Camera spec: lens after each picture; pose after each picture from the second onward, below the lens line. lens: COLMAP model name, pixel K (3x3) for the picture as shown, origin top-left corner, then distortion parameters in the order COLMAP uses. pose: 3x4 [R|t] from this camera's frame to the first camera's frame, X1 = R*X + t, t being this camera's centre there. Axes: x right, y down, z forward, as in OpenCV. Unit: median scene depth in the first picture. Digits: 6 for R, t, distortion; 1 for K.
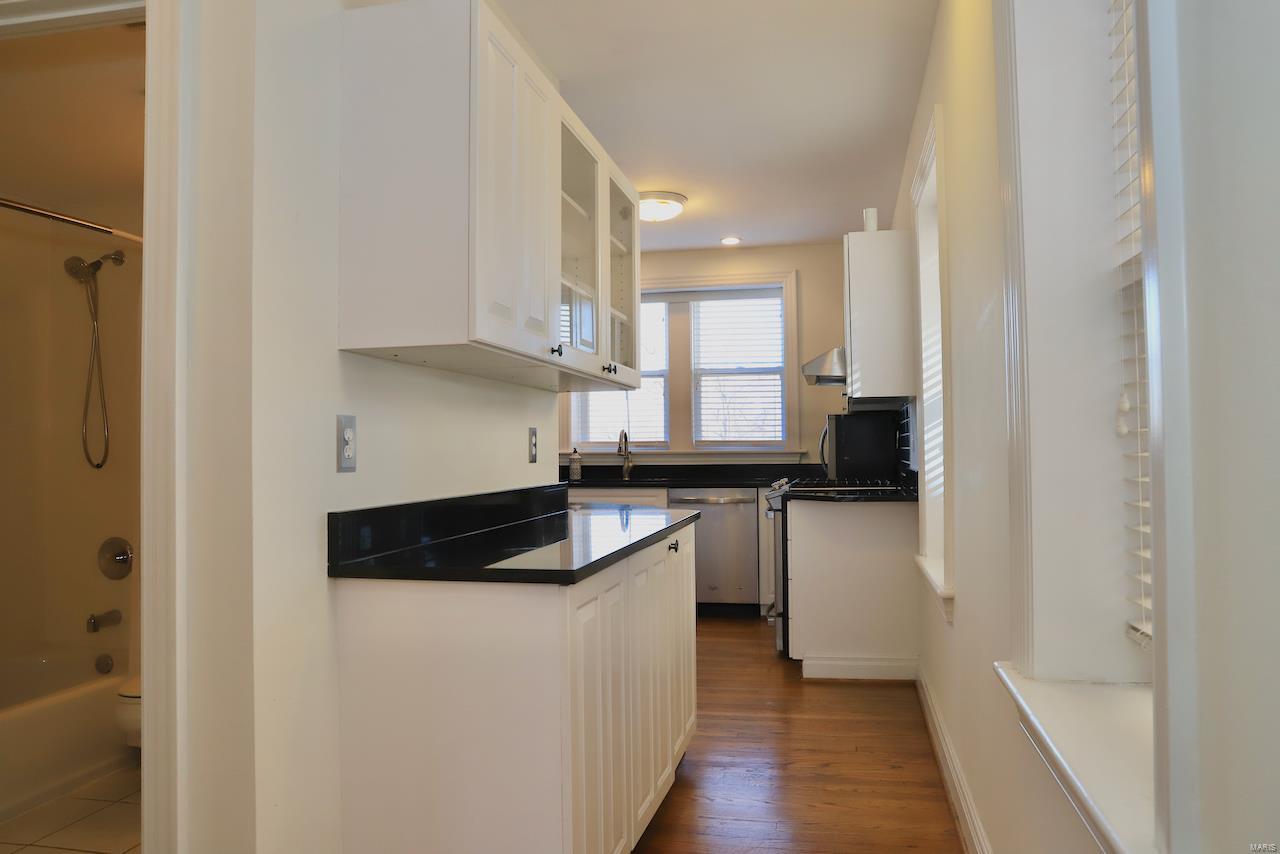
lens RADIAL K [[873.9, 0, 640.0], [0, 873.9, 427.0], [0, 0, 1]] dist [-0.109593, 0.083933]
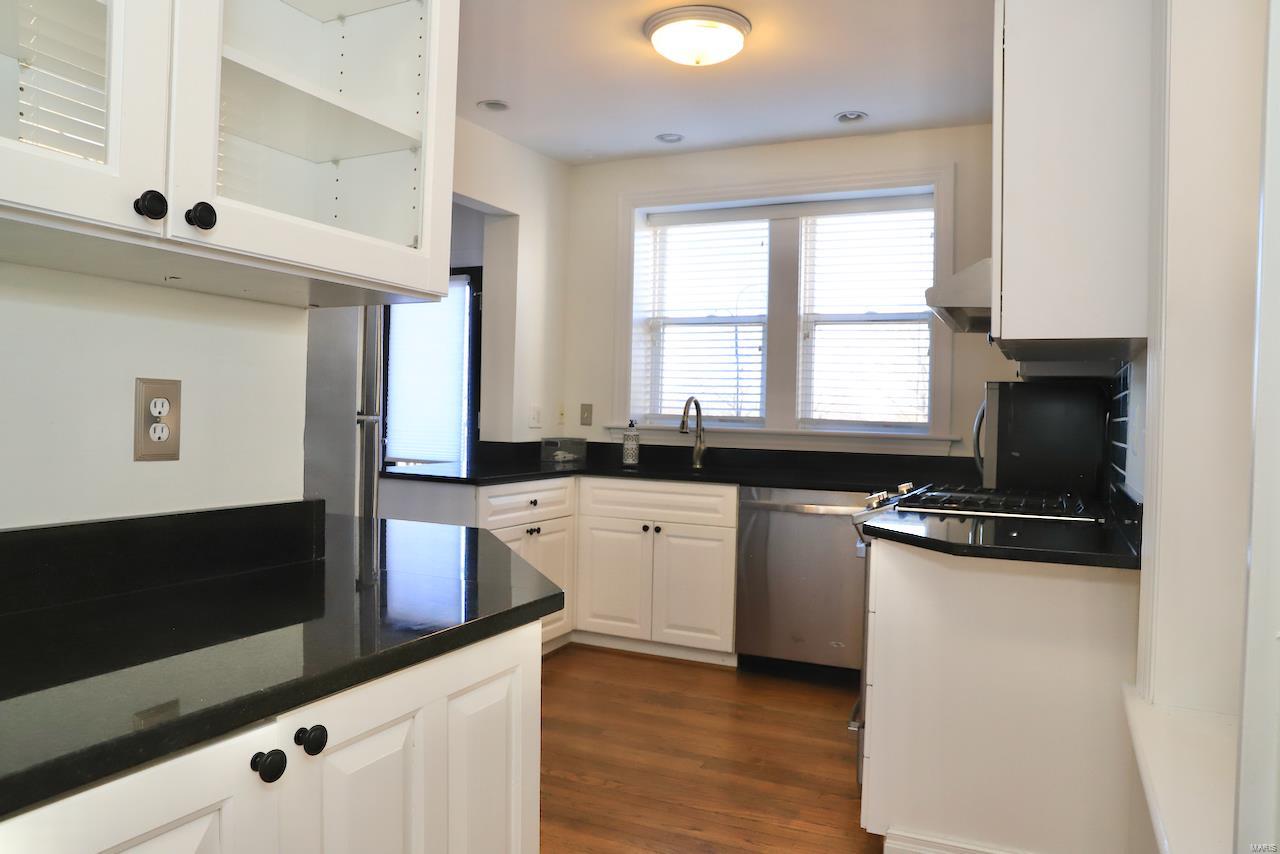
lens RADIAL K [[873.9, 0, 640.0], [0, 873.9, 427.0], [0, 0, 1]] dist [-0.109593, 0.083933]
pose [[0.974626, 0.036525, -0.220839, 0.097595], [-0.028329, 0.998791, 0.040166, 0.000385], [0.222039, -0.032891, 0.974483, 0.307777]]
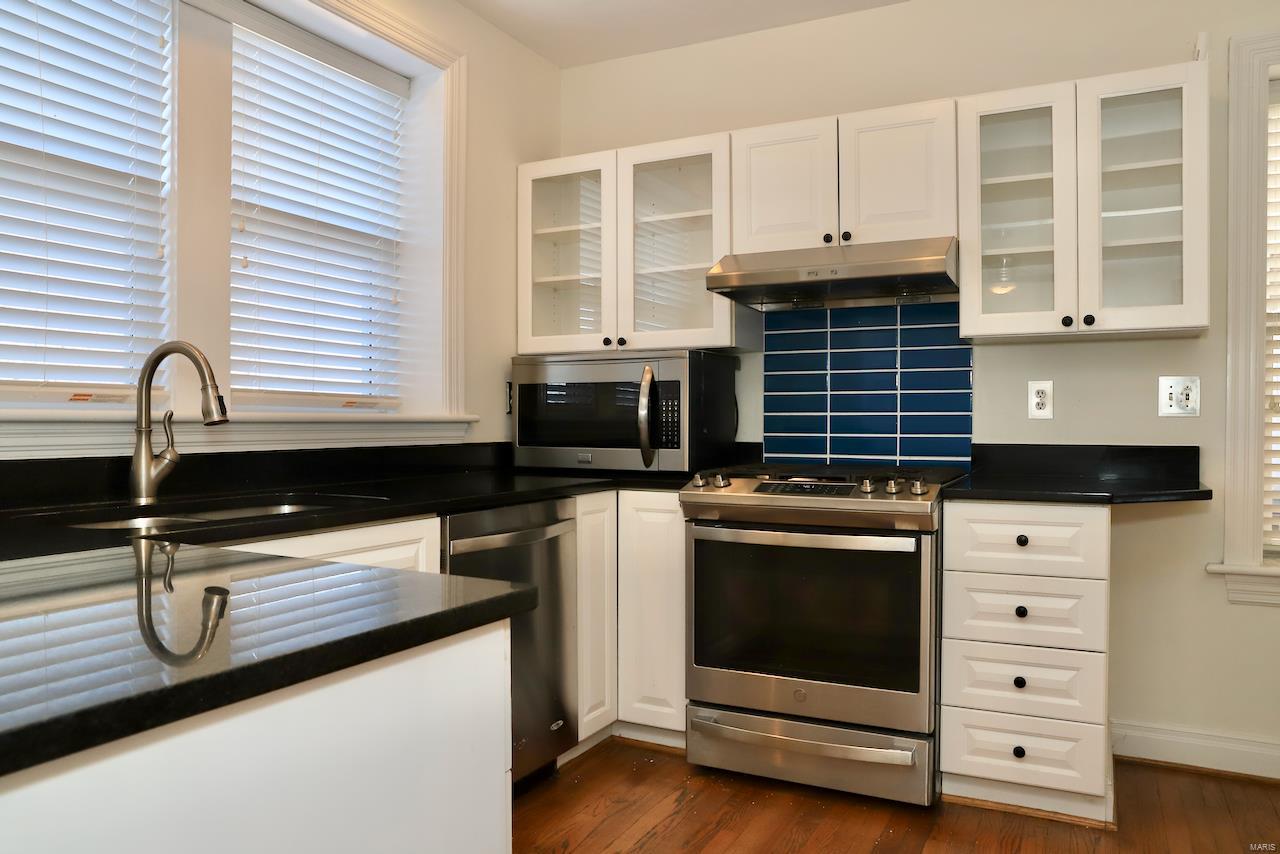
lens RADIAL K [[914.8, 0, 640.0], [0, 914.8, 427.0], [0, 0, 1]] dist [-0.103098, 0.087112]
pose [[0.253506, 0.000877, 0.967333, -0.288431], [-0.026451, 0.999632, 0.006025, 0.026931], [-0.966972, -0.027114, 0.253436, 0.765742]]
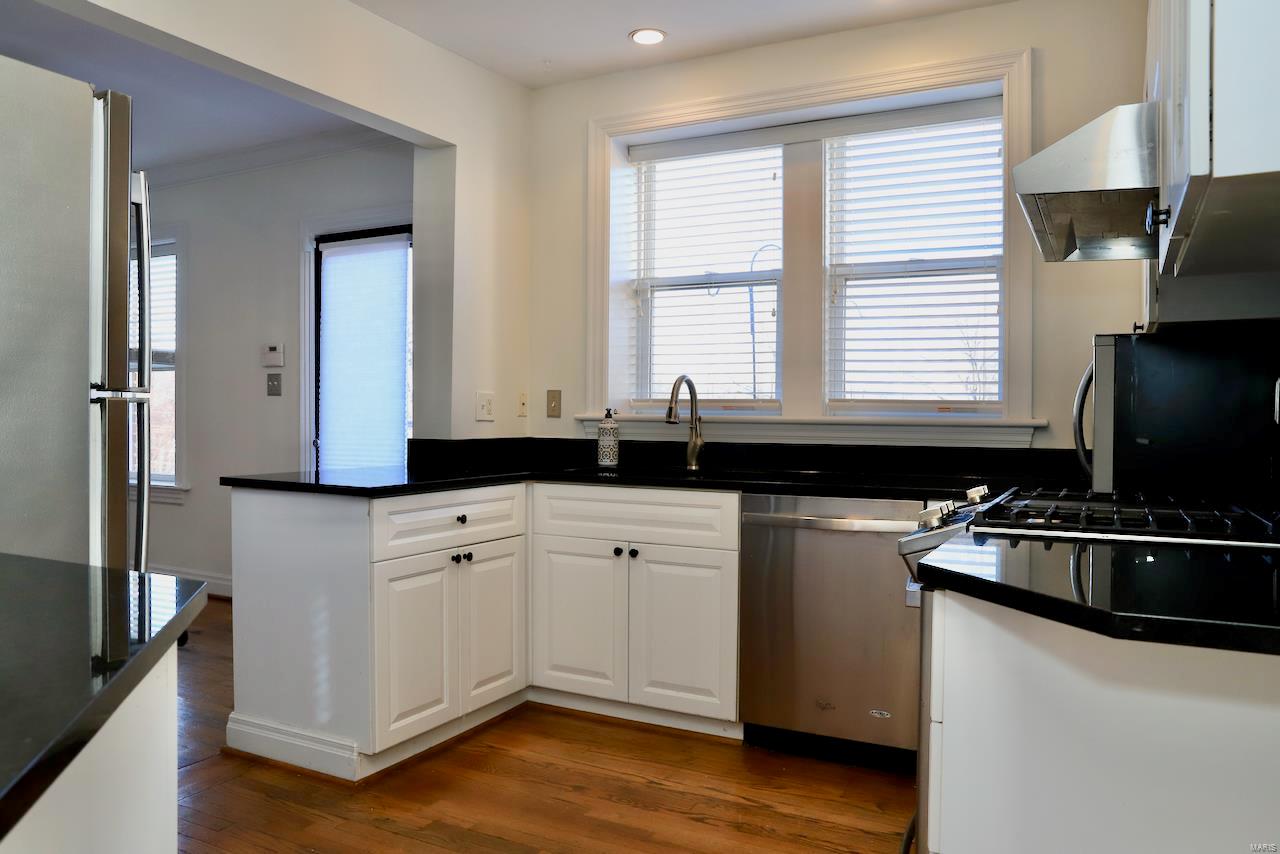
lens RADIAL K [[914.8, 0, 640.0], [0, 914.8, 427.0], [0, 0, 1]] dist [-0.103098, 0.087112]
pose [[0.966191, 0.020232, -0.257033, 0.100921], [-0.010961, 0.999238, 0.037449, 0.013987], [0.257595, -0.033366, 0.965677, 0.459228]]
